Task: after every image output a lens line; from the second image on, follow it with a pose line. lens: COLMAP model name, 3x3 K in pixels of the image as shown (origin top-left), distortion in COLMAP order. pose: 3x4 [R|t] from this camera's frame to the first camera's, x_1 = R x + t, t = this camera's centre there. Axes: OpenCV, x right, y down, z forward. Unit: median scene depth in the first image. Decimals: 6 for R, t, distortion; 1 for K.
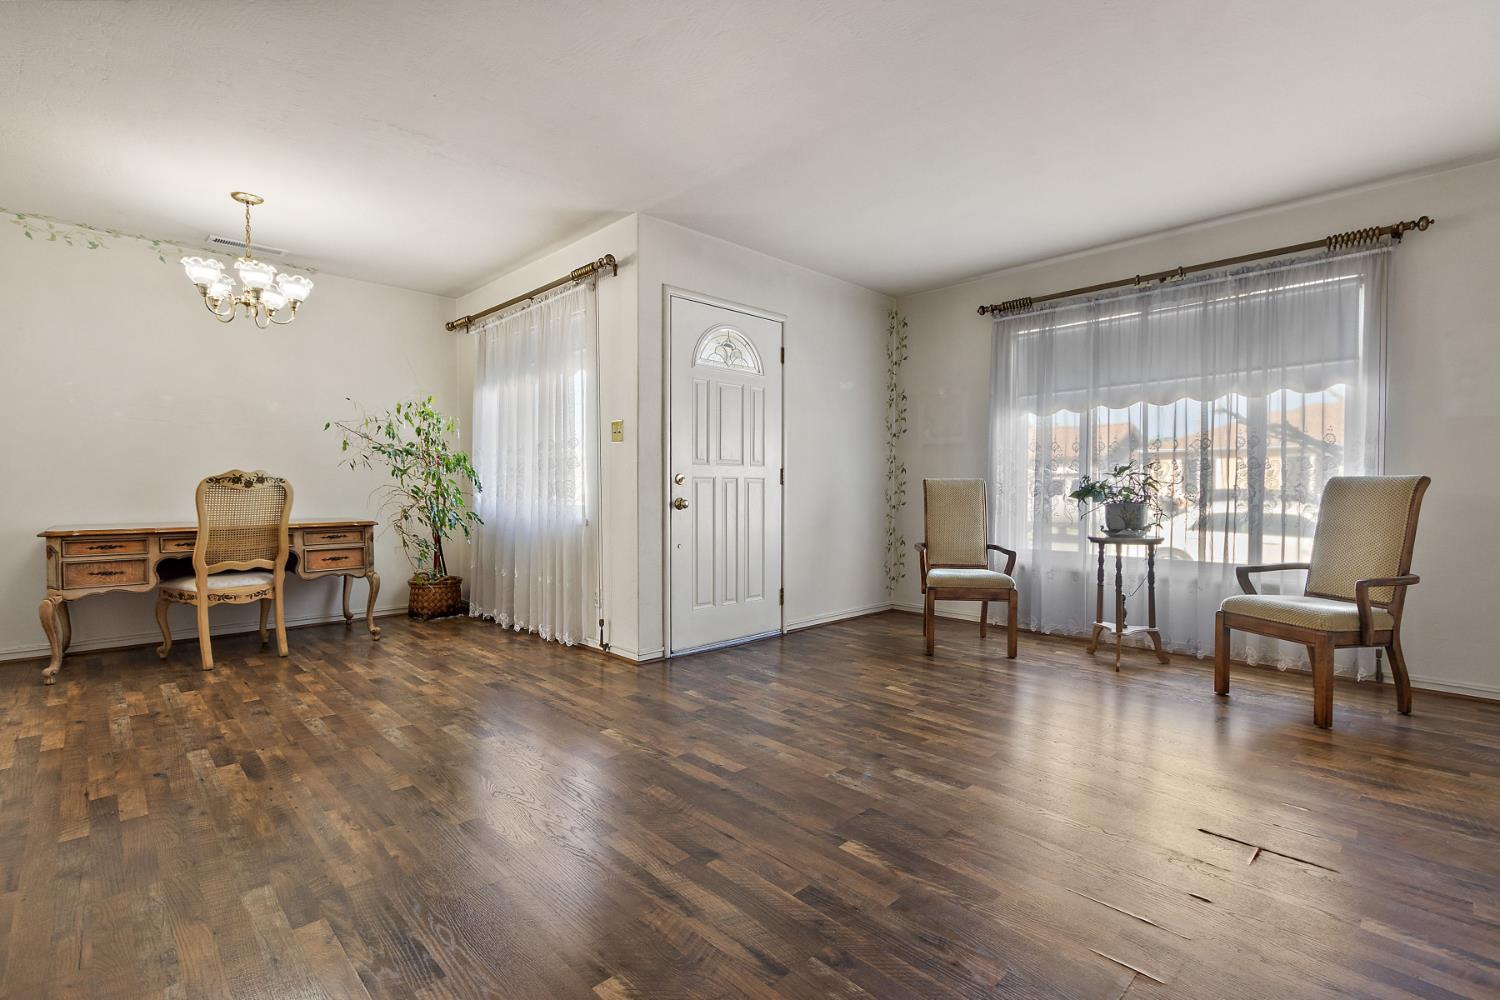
lens RADIAL K [[687.5, 0, 749.5], [0, 687.5, 505.7], [0, 0, 1]] dist [0.002161, -0.000278]
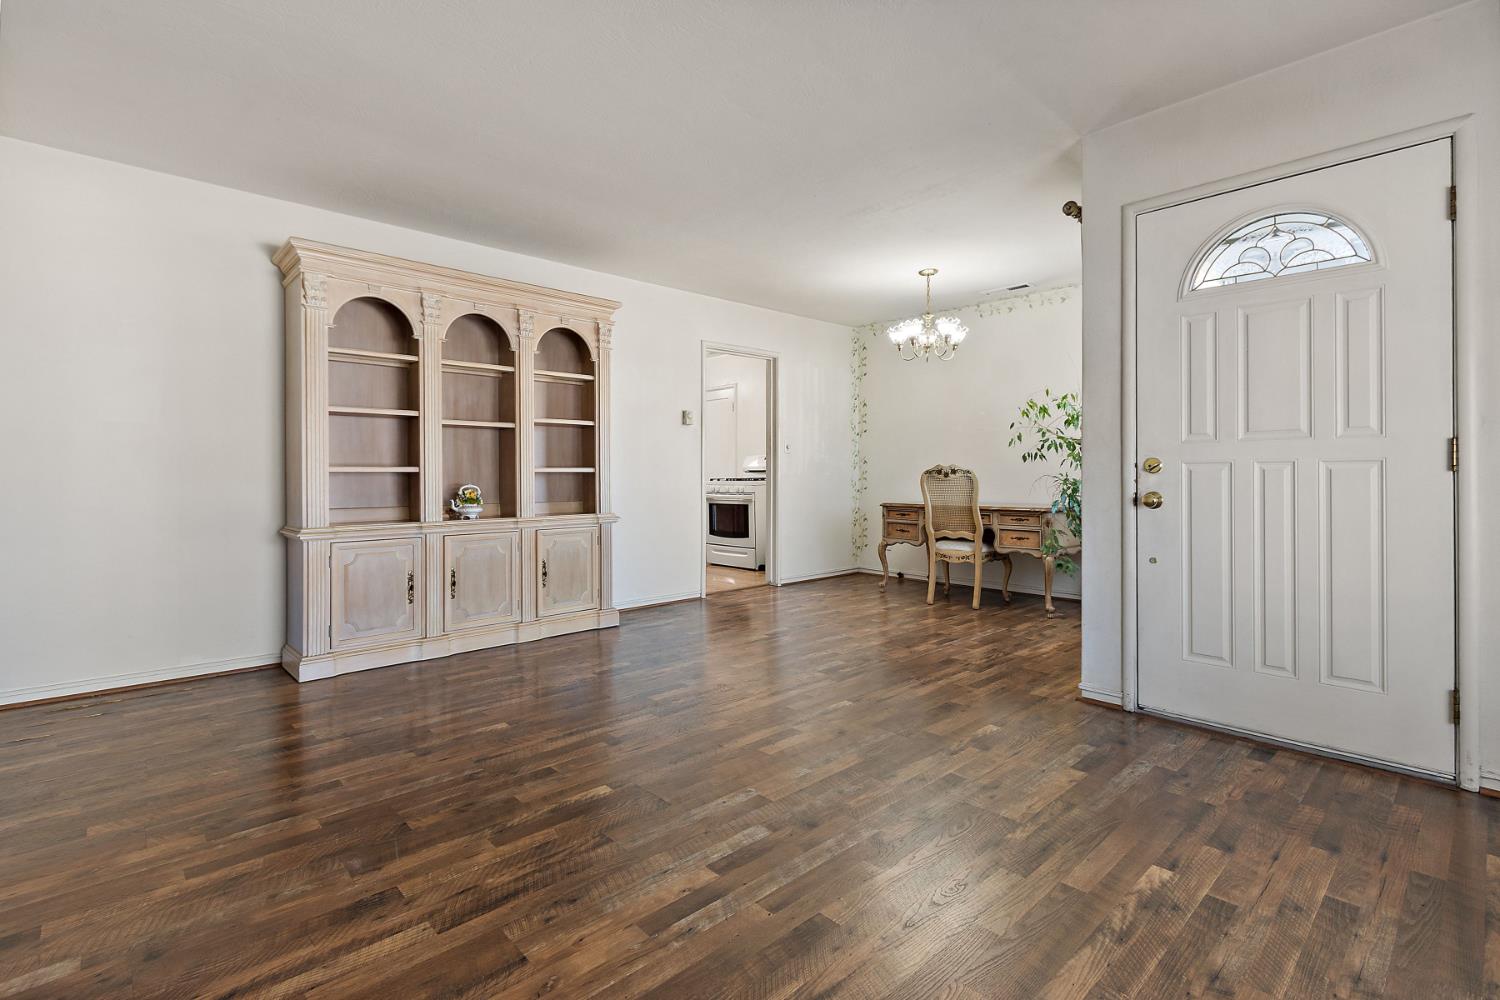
lens RADIAL K [[692.9, 0, 744.9], [0, 692.9, 485.0], [0, 0, 1]] dist [0.003210, -0.000279]
pose [[-0.023553, 0.010925, -0.999663, 0.626644], [-0.025708, 0.999603, 0.011530, -0.015987], [0.999392, 0.025971, -0.023263, 0.605426]]
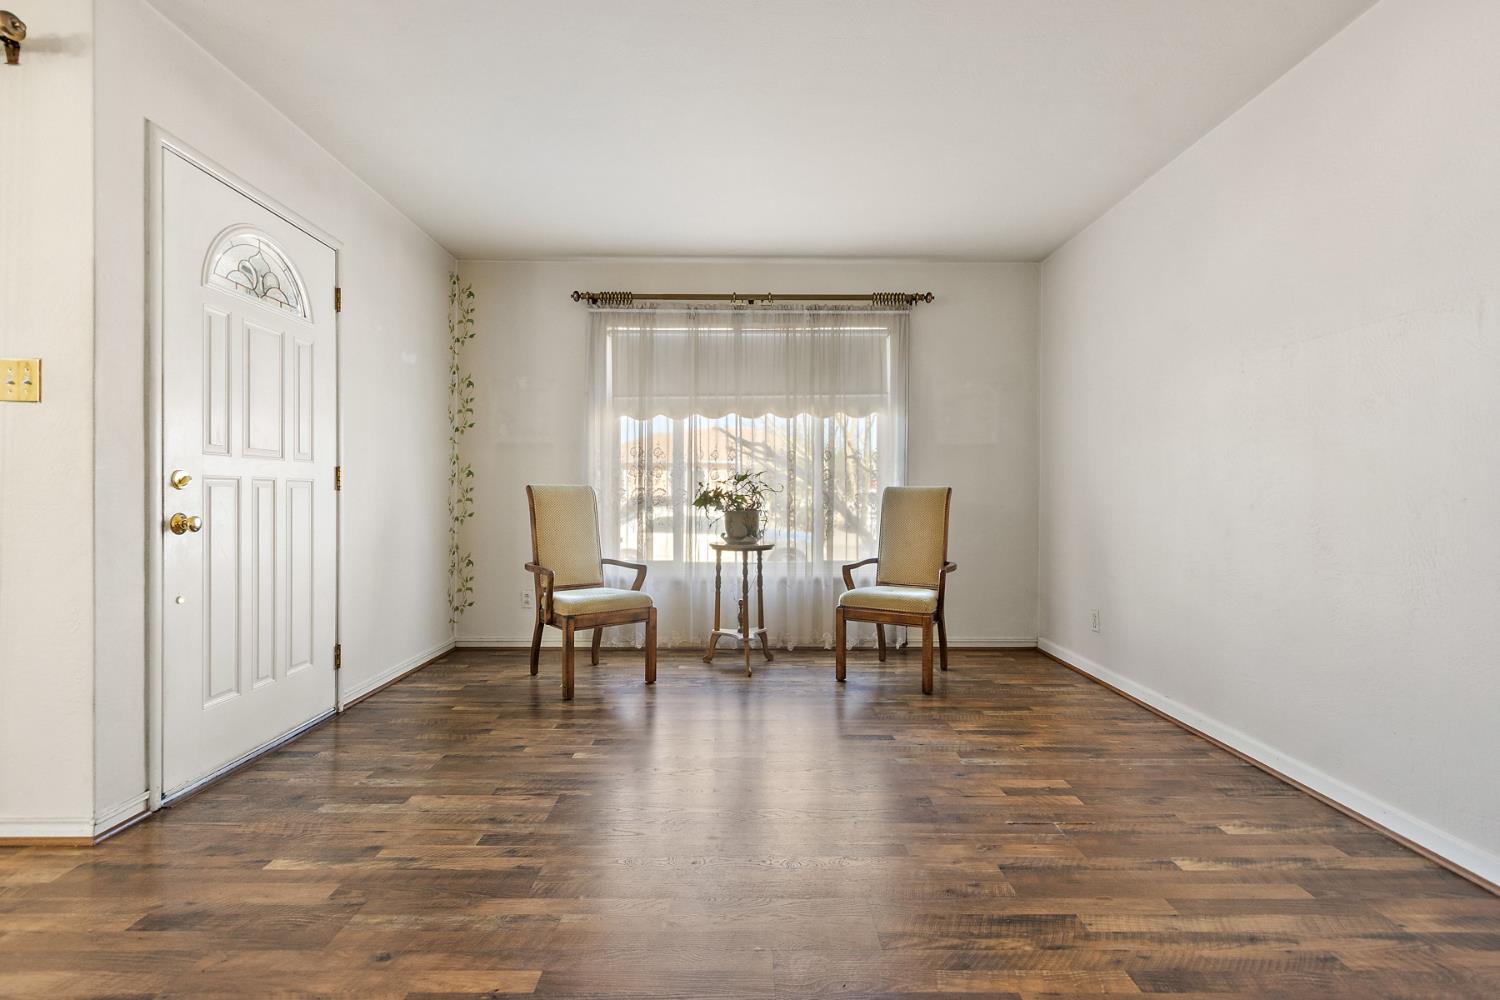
lens RADIAL K [[688.6, 0, 748.9], [0, 688.6, 497.3], [0, 0, 1]] dist [0.003872, 0.000362]
pose [[0.688293, -0.001759, 0.725431, -0.191975], [0.017499, 0.999746, -0.014179, -0.008249], [-0.725222, 0.022454, 0.688149, 0.282551]]
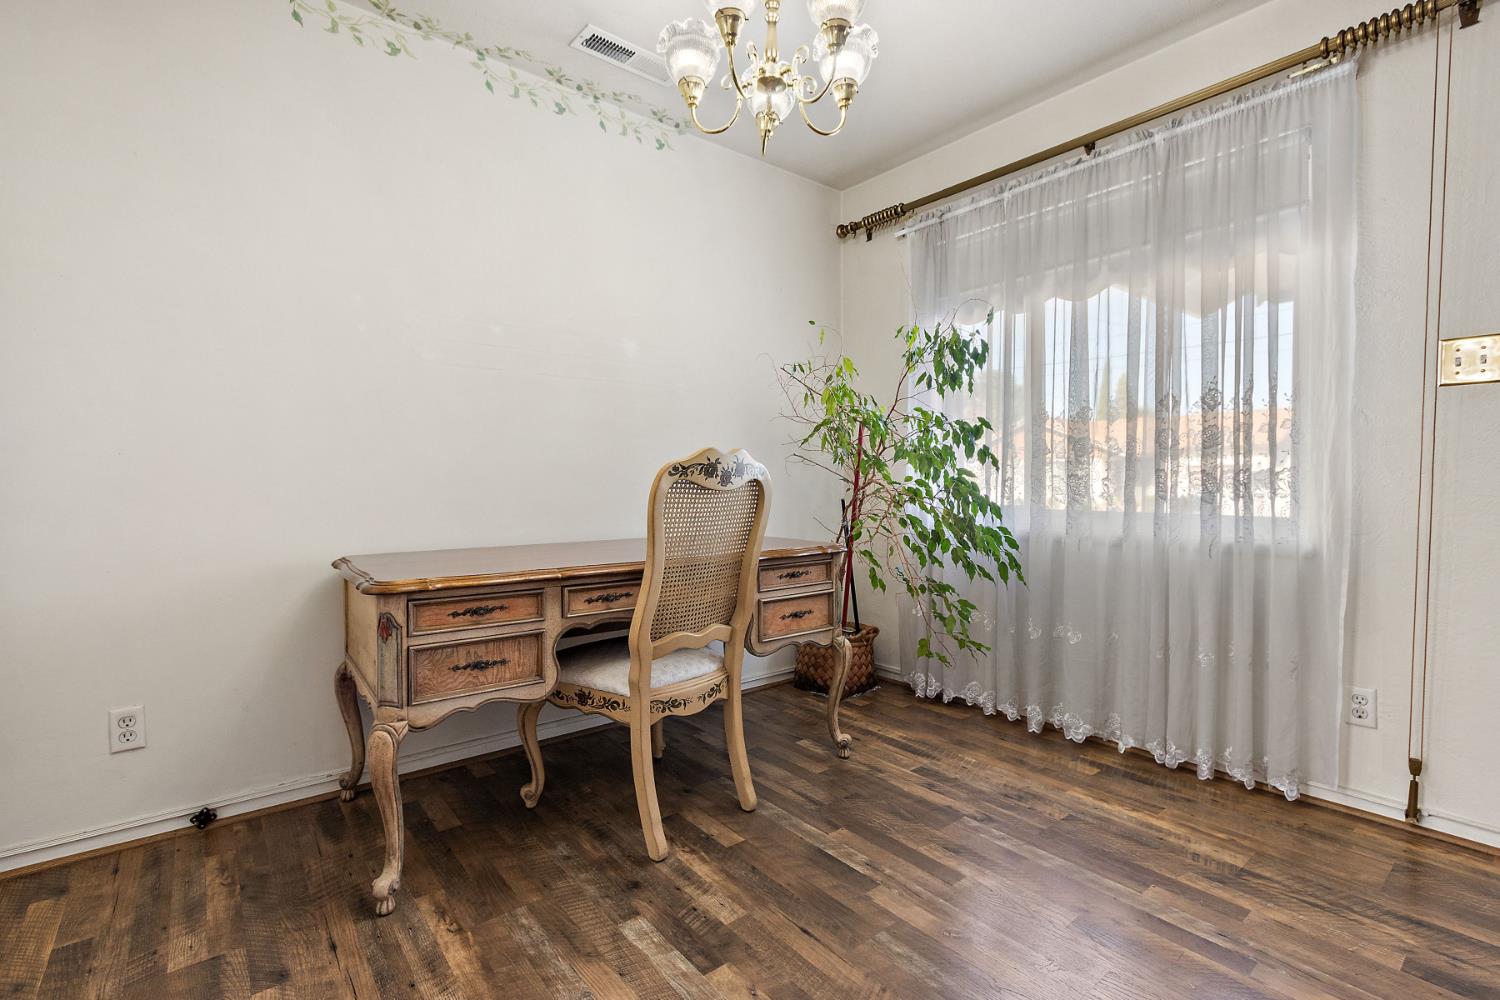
lens RADIAL K [[685.2, 0, 749.4], [0, 685.2, 494.7], [0, 0, 1]] dist [0.003796, 0.000122]
pose [[0.995570, -0.004613, -0.093911, -0.635794], [0.003805, 0.999954, -0.008777, -0.014207], [0.093947, 0.008381, 0.995542, 0.490970]]
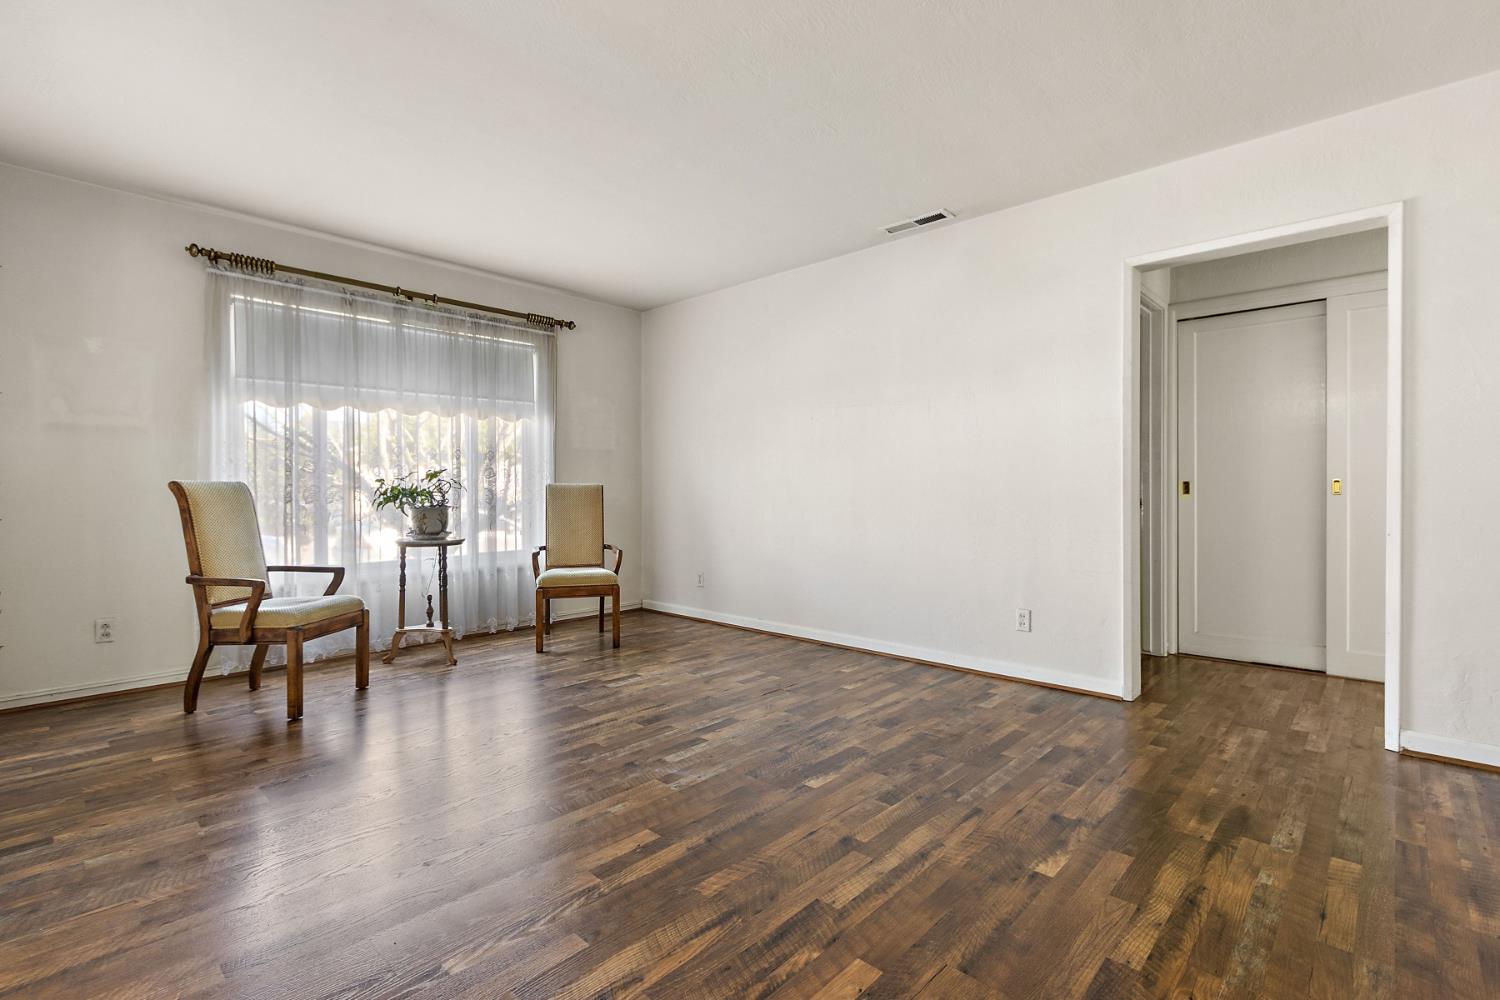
lens RADIAL K [[685.2, 0, 749.4], [0, 685.2, 494.7], [0, 0, 1]] dist [0.003796, 0.000122]
pose [[-0.049793, -0.007900, 0.998728, -0.518651], [0.028864, 0.999540, 0.009345, -0.017974], [-0.998342, 0.029293, -0.049542, 0.561584]]
